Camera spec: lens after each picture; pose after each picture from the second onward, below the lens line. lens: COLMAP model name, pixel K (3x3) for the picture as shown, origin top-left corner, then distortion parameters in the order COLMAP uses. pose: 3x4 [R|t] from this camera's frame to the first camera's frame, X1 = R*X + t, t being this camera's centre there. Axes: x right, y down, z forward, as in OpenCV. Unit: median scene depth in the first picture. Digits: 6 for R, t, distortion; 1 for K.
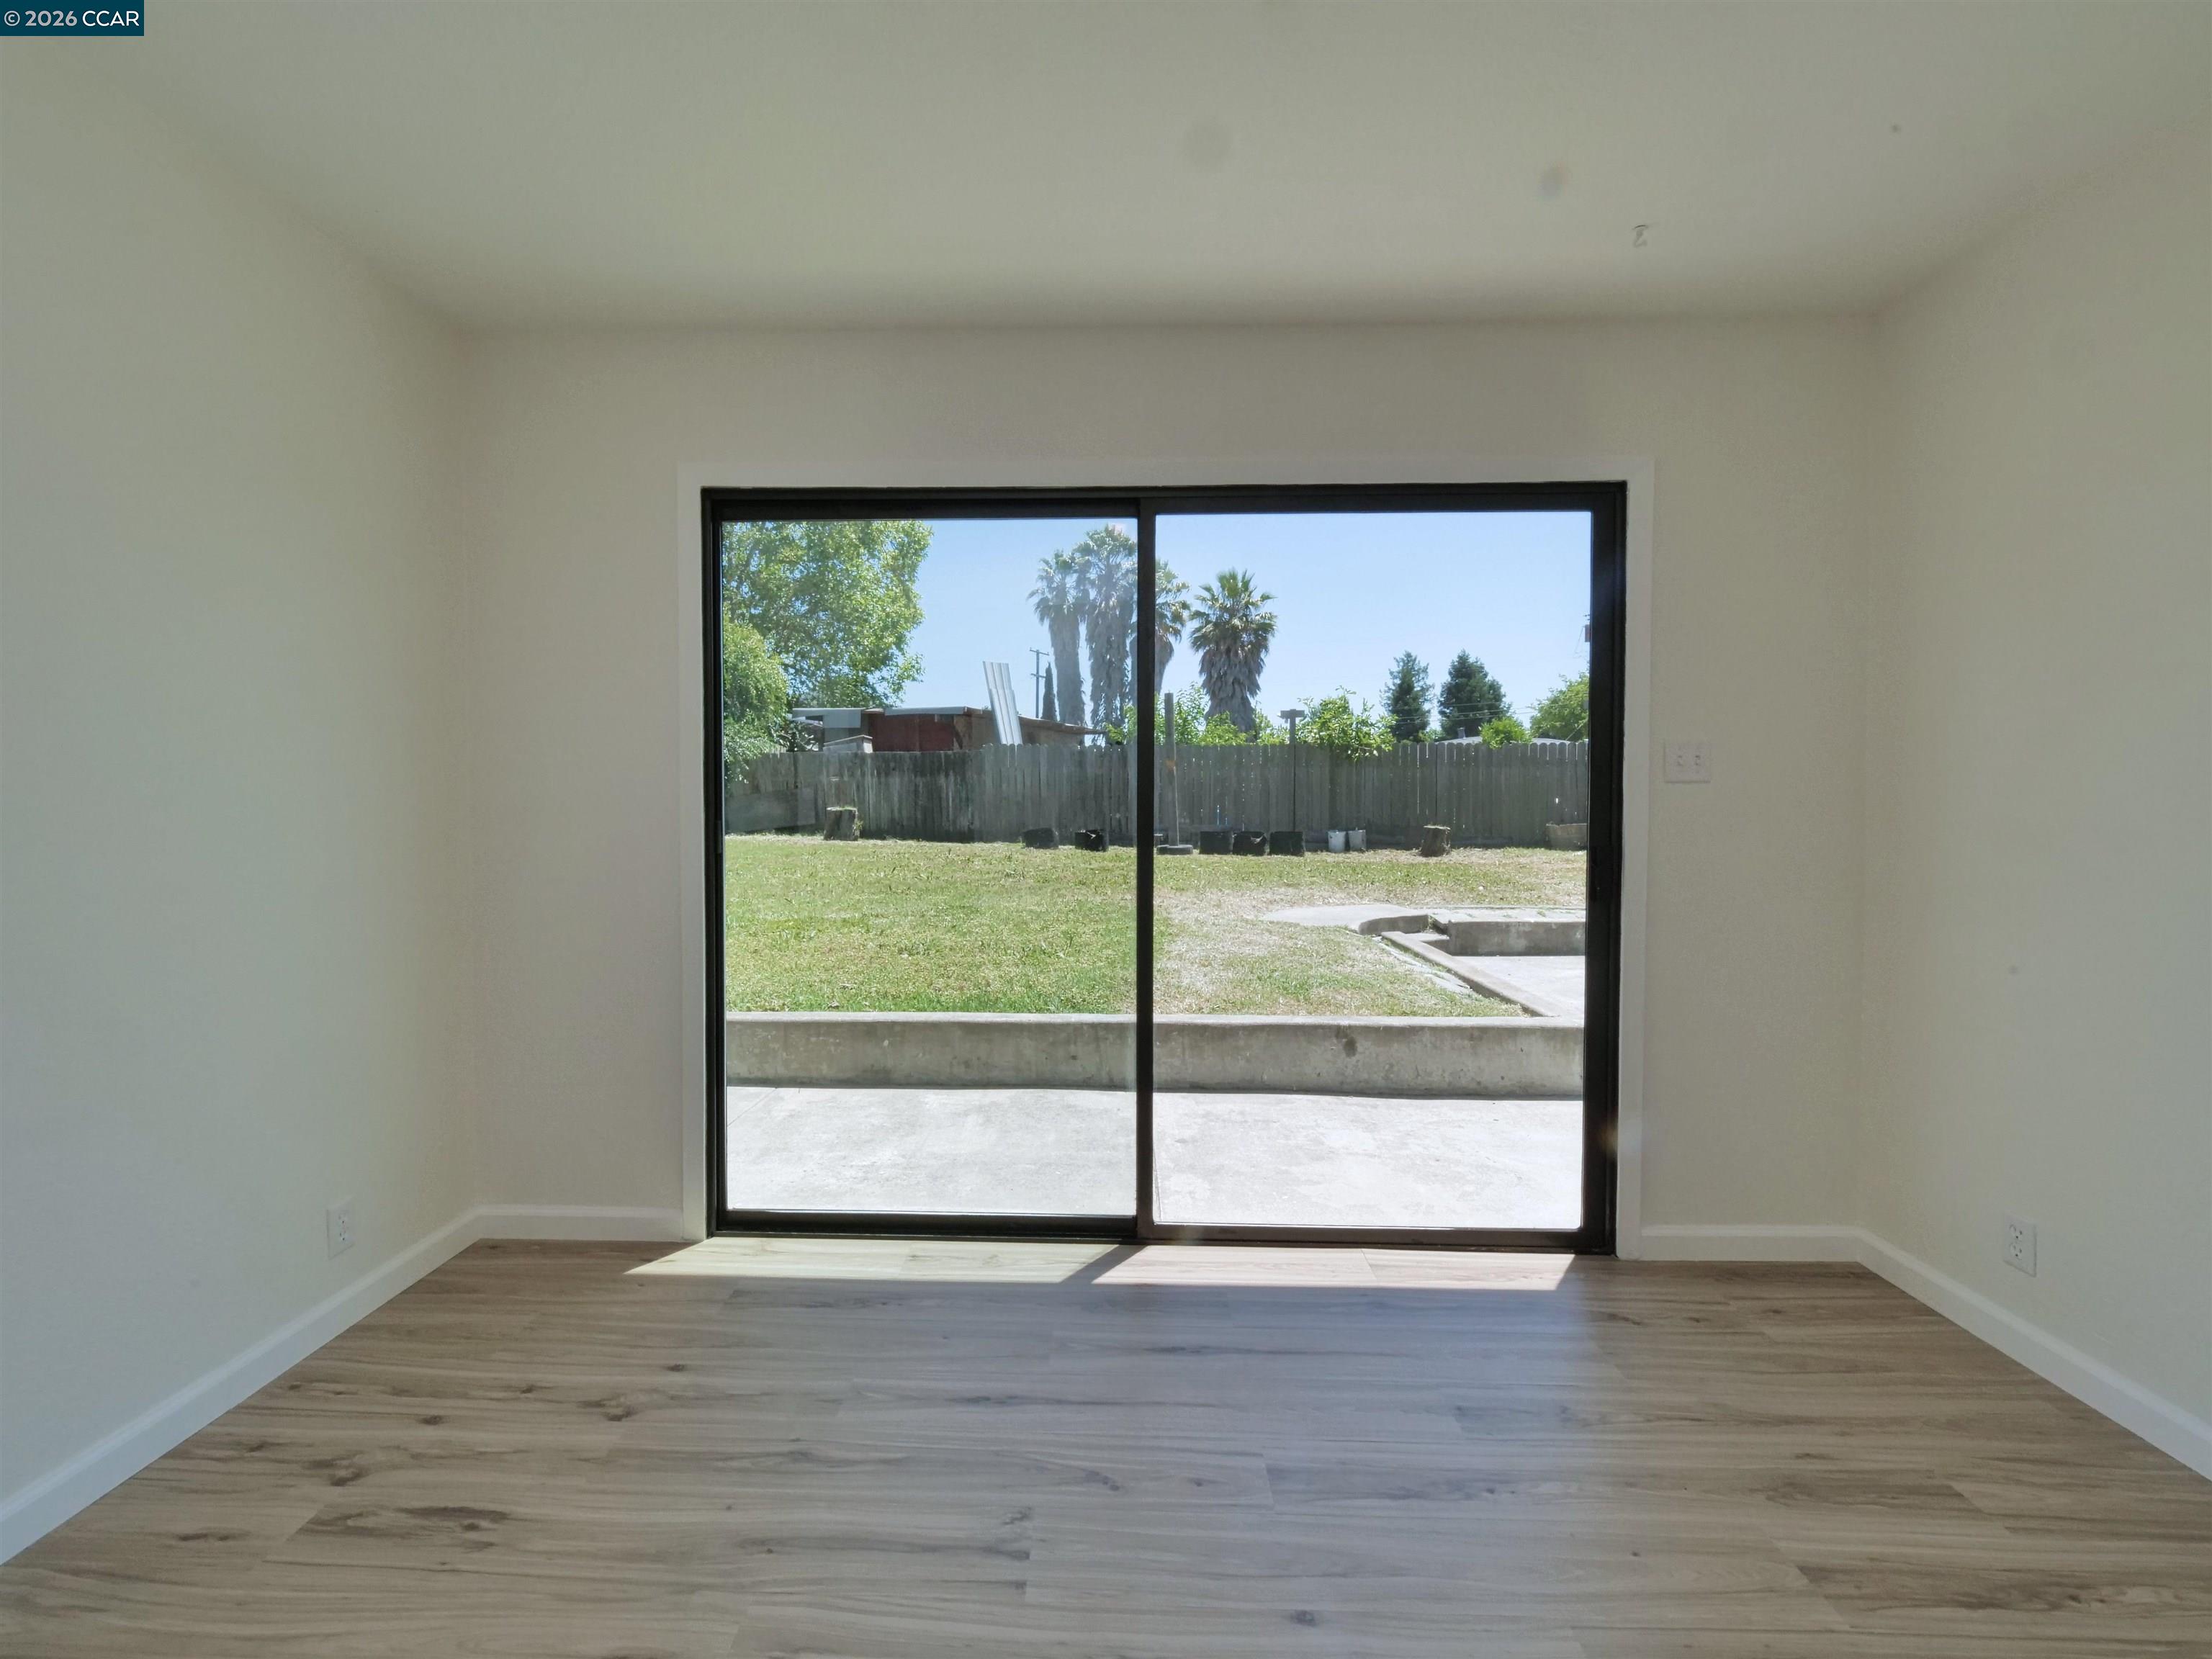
lens RADIAL K [[939.7, 0, 1104.5], [0, 939.7, 790.5], [0, 0, 1]] dist [0.000684, -0.001128]
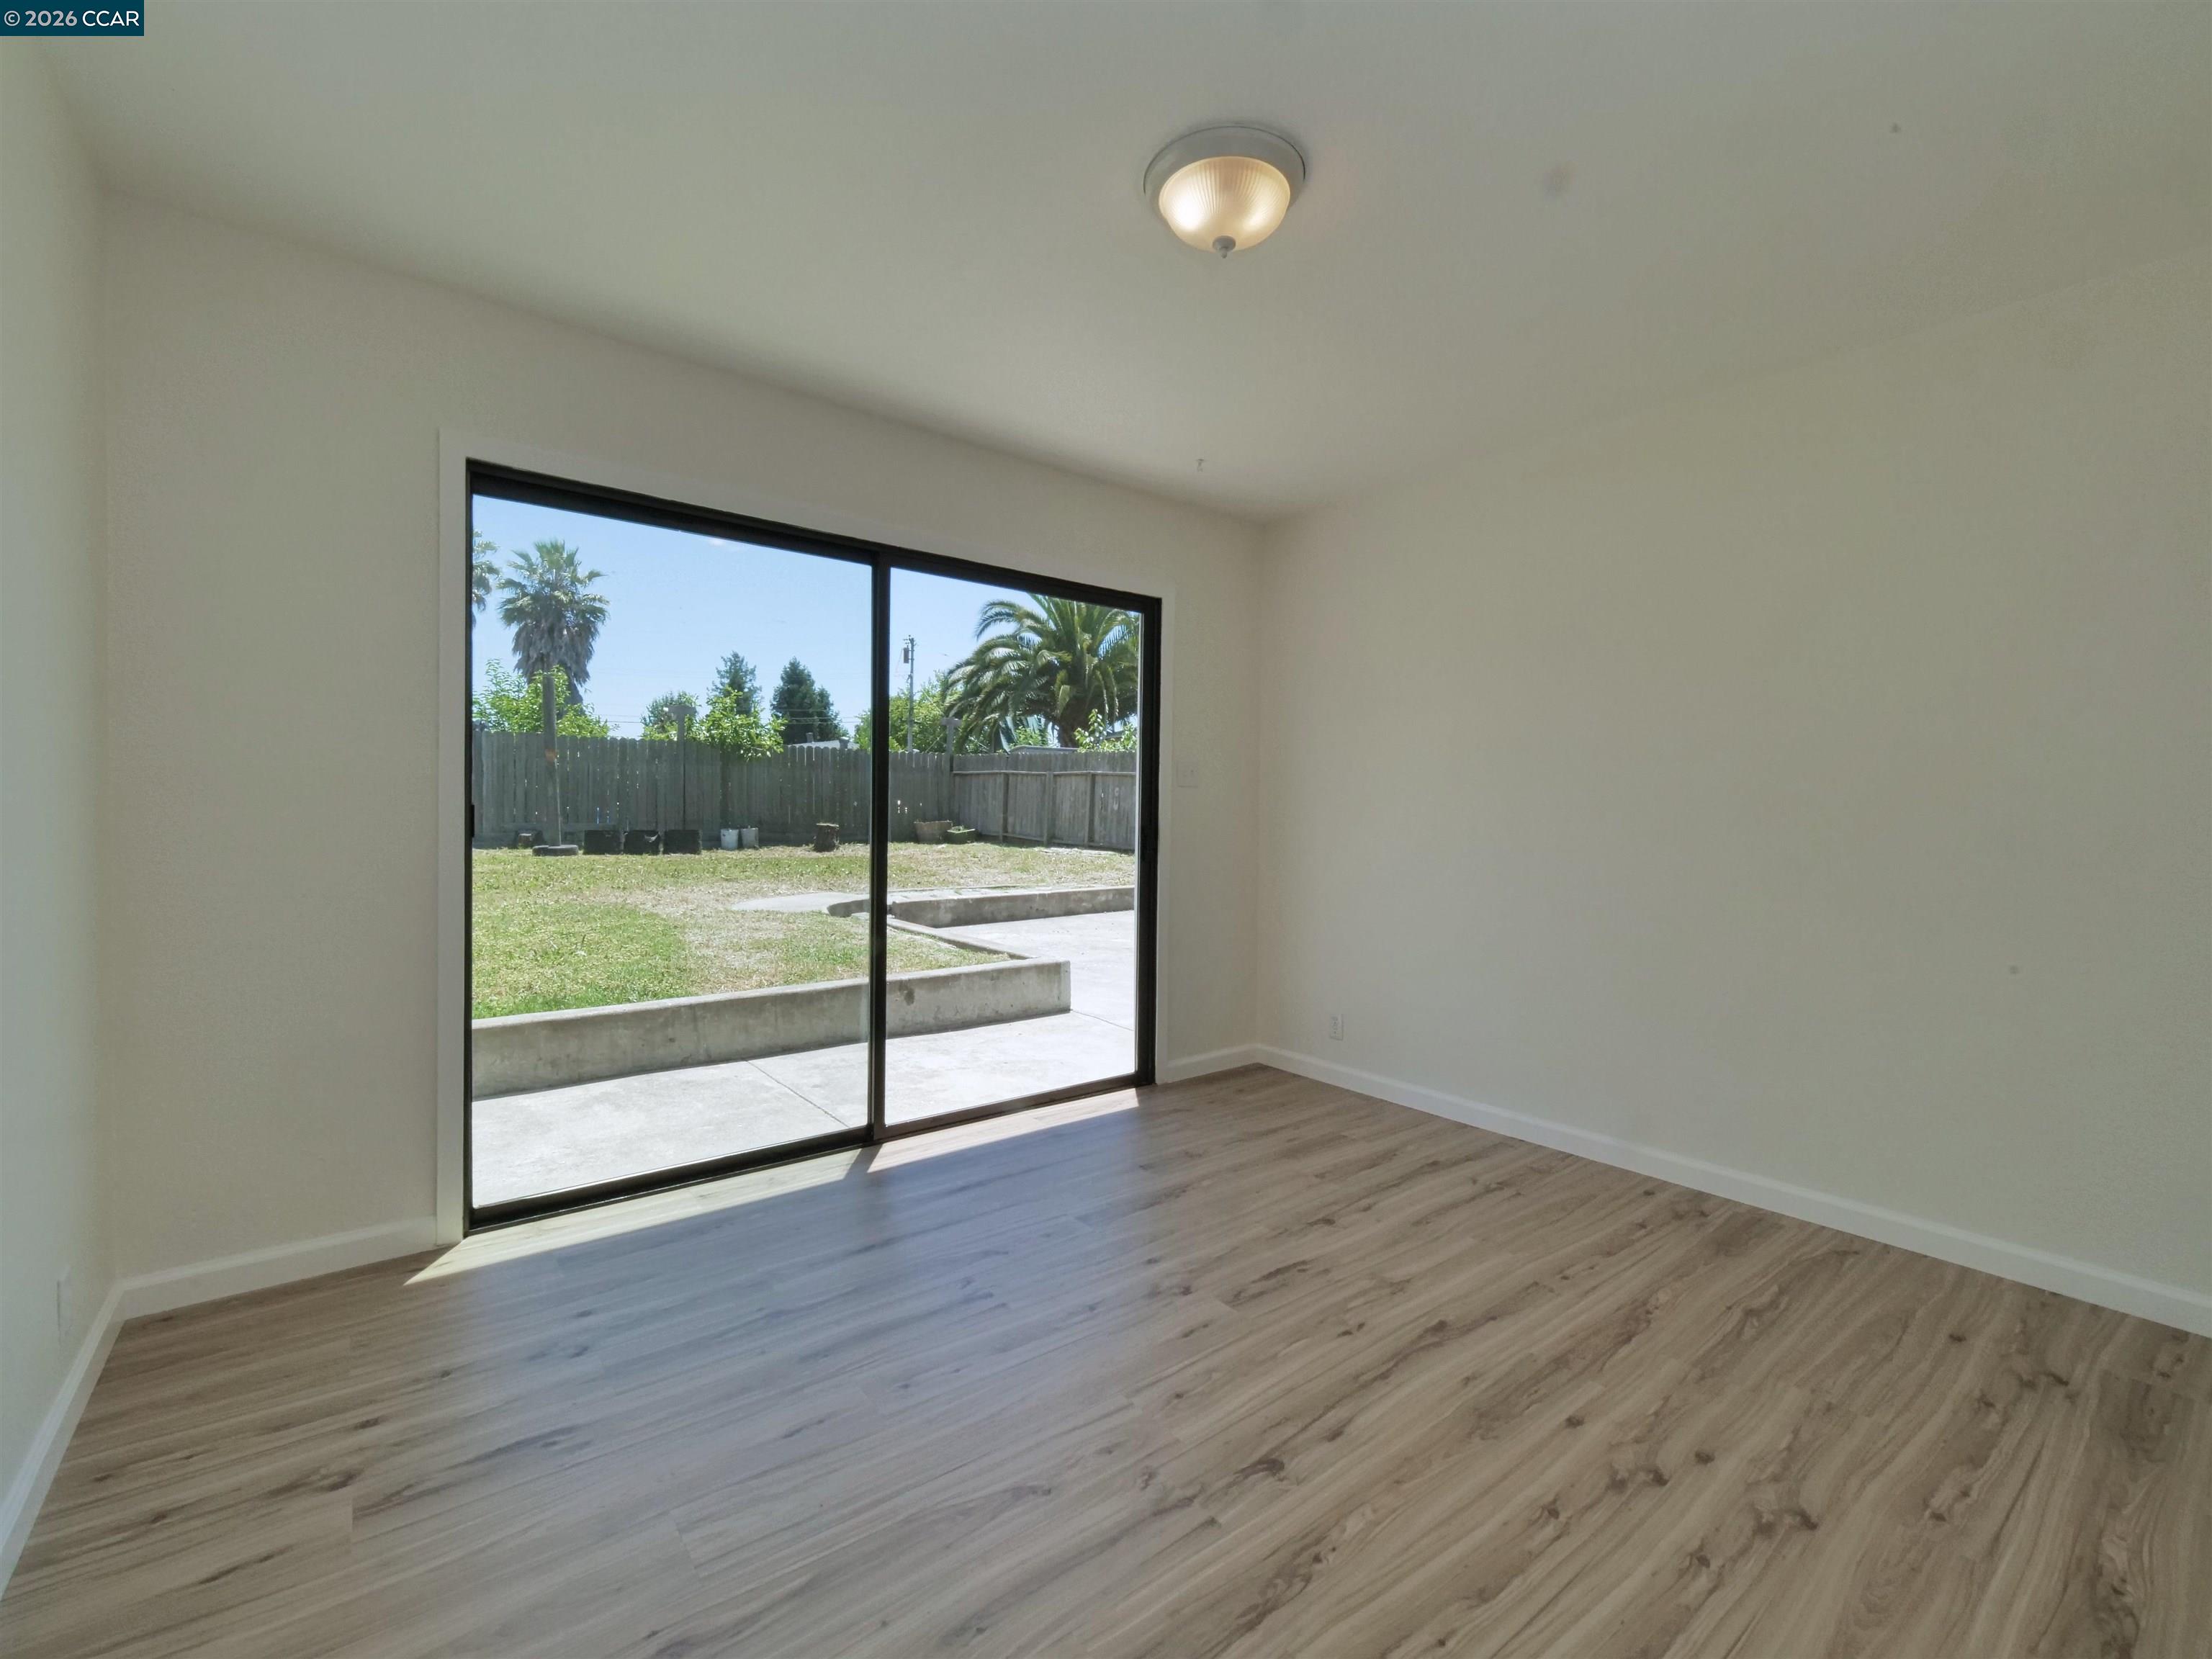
lens RADIAL K [[948.6, 0, 1079.5], [0, 948.6, 826.2], [0, 0, 1]] dist [-0.001148, -0.001345]
pose [[0.771027, -0.006269, 0.636771, -0.330320], [-0.016355, 0.999427, 0.029642, 0.010518], [-0.636592, -0.033269, 0.770483, -0.077173]]
